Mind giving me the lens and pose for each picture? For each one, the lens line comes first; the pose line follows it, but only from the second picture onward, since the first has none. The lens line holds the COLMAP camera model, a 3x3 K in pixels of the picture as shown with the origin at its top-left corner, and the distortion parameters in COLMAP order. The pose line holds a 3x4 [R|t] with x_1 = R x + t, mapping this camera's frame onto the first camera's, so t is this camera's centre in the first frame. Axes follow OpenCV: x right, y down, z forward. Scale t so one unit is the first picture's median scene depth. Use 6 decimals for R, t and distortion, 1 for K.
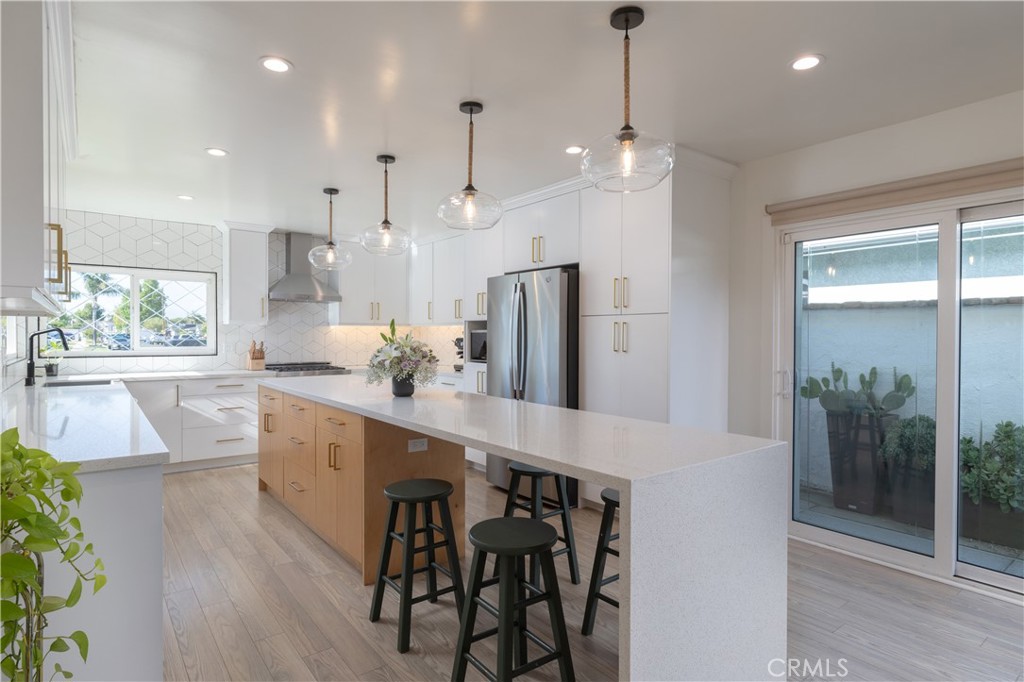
lens RADIAL K [[547.4, 0, 513.6], [0, 547.4, 339.2], [0, 0, 1]] dist [-0.007791, -0.001395]
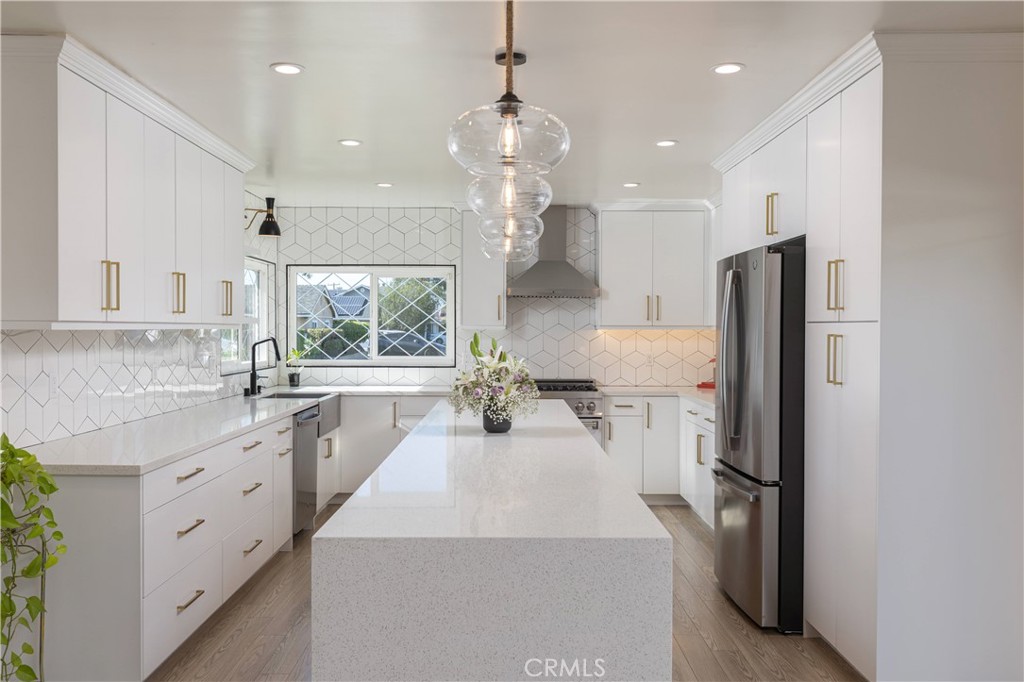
lens RADIAL K [[897.3, 0, 510.5], [0, 897.3, 341.2], [0, 0, 1]] dist [0.009433, 0.004340]
pose [[0.785289, 0.007732, -0.619081, 0.425007], [-0.003825, 0.999964, 0.007637, -0.024535], [0.619118, -0.003629, 0.785290, 0.009818]]
